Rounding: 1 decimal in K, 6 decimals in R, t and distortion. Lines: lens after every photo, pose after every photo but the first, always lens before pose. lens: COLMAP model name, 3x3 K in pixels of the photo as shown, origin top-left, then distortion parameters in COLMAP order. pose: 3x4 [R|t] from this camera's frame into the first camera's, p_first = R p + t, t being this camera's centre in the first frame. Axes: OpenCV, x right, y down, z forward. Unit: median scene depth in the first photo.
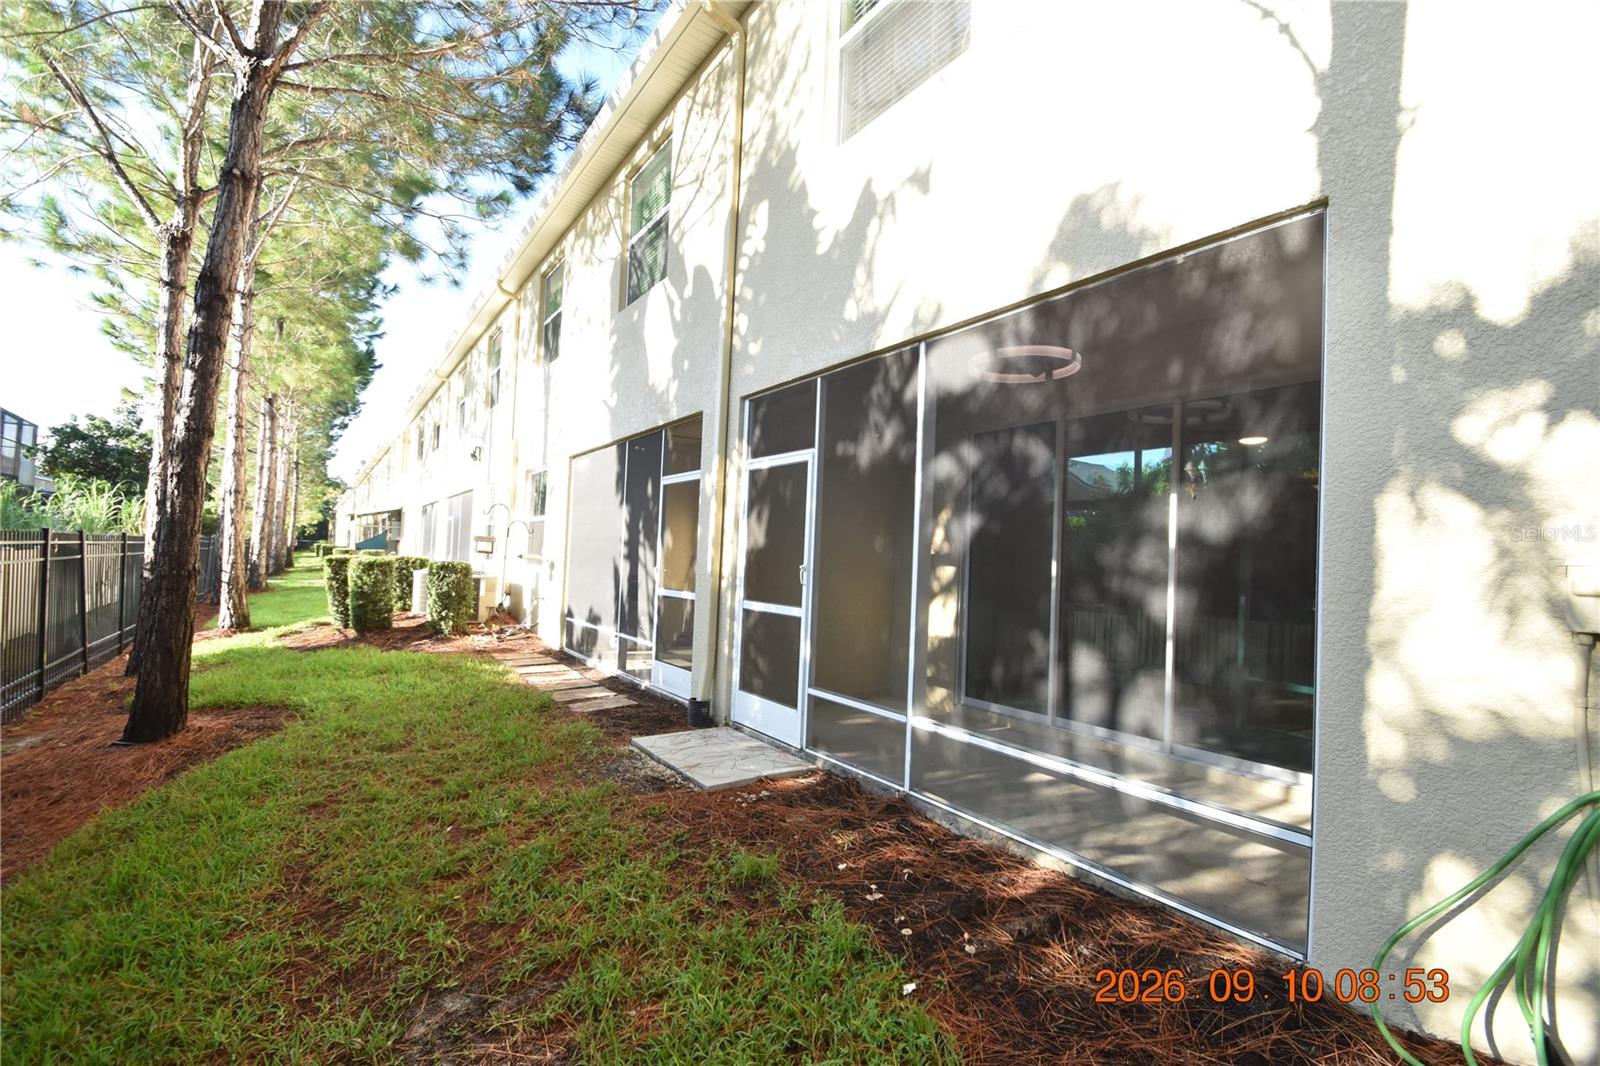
lens RADIAL K [[700.1, 0, 791.3], [0, 700.1, 543.2], [0, 0, 1]] dist [0.011953, -0.012921]
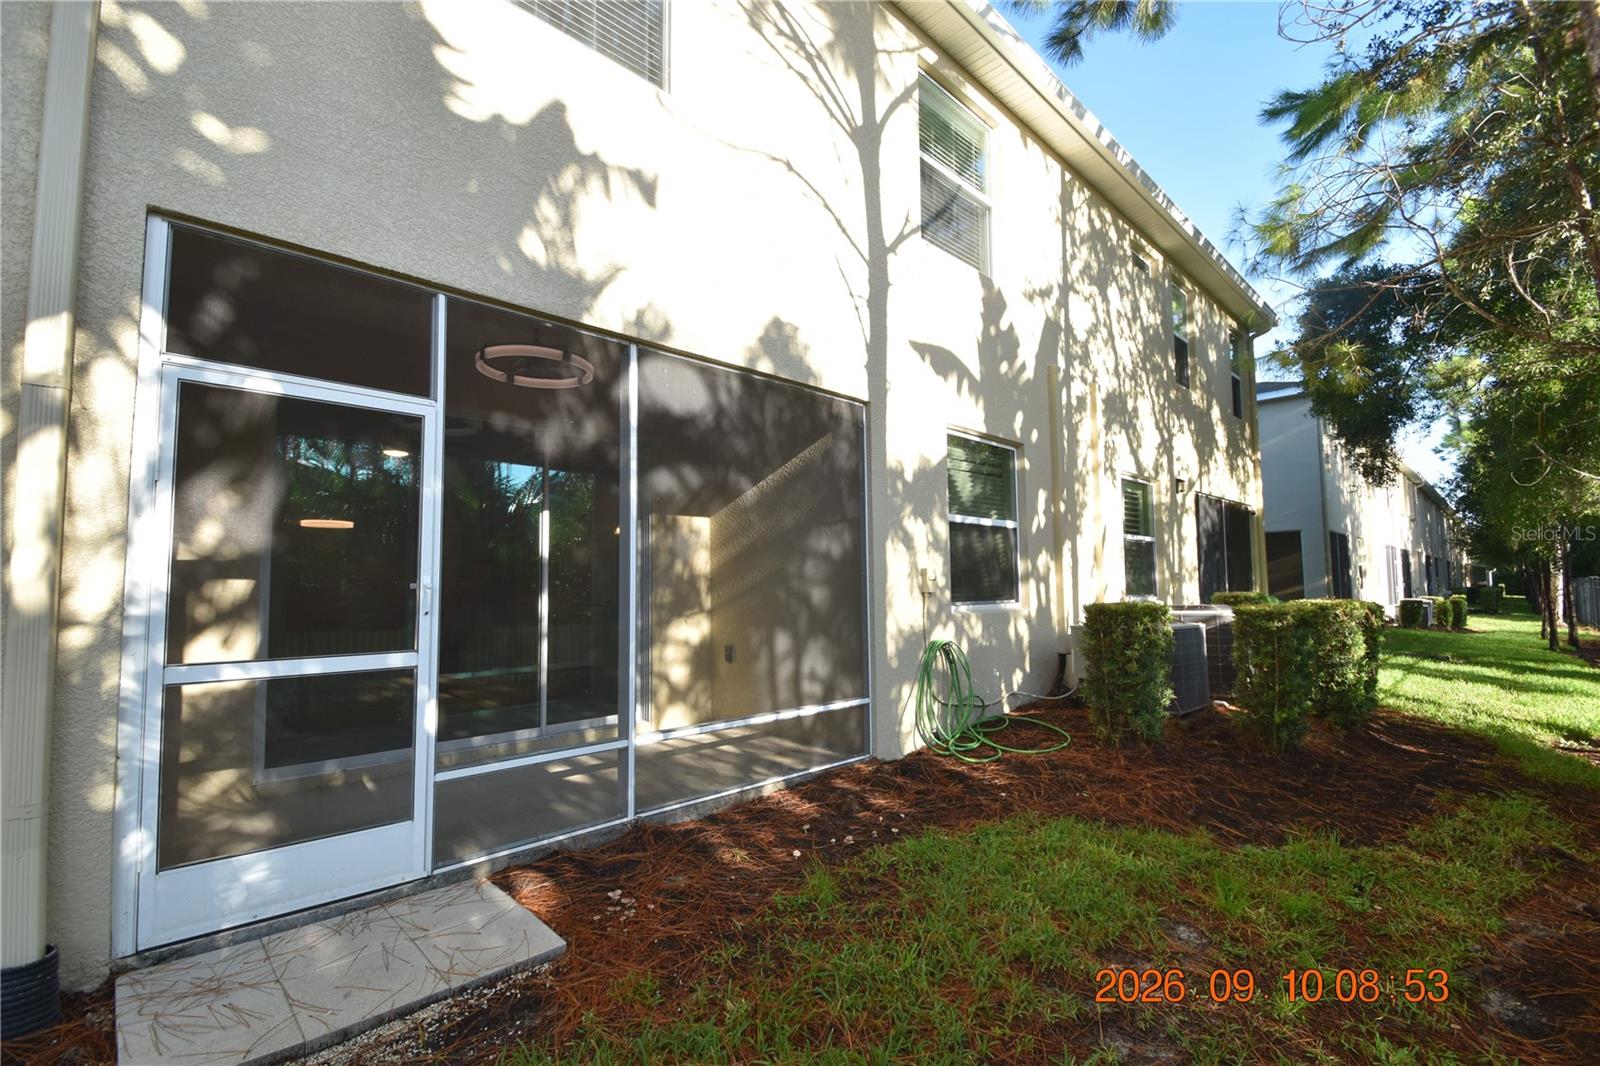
lens RADIAL K [[700.1, 0, 791.3], [0, 700.1, 543.2], [0, 0, 1]] dist [0.011953, -0.012921]
pose [[-0.165619, 0.022264, 0.985939, -0.722550], [-0.026055, 0.999297, -0.026942, 0.004612], [-0.985846, -0.030150, -0.164922, 0.858443]]
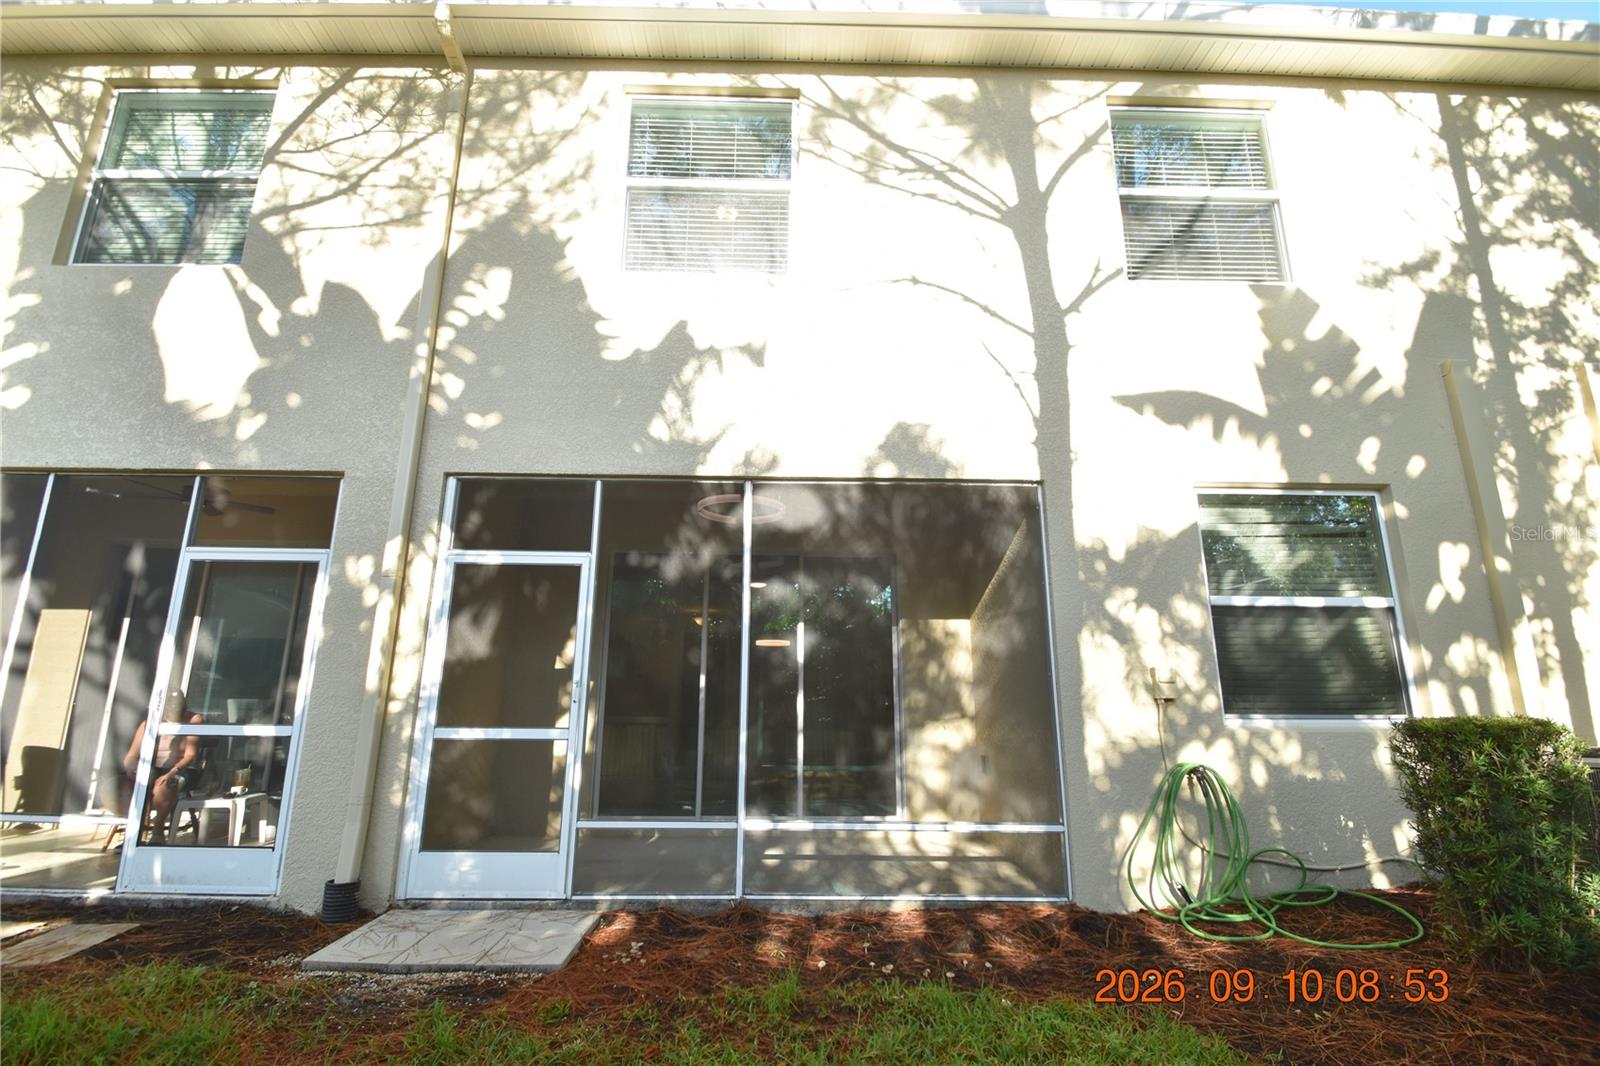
lens RADIAL K [[700.1, 0, 791.3], [0, 700.1, 543.2], [0, 0, 1]] dist [0.011953, -0.012921]
pose [[0.547504, 0.149569, 0.823328, -0.653959], [-0.008732, 0.984864, -0.173108, 0.014307], [-0.836758, 0.087589, 0.540523, 0.294380]]
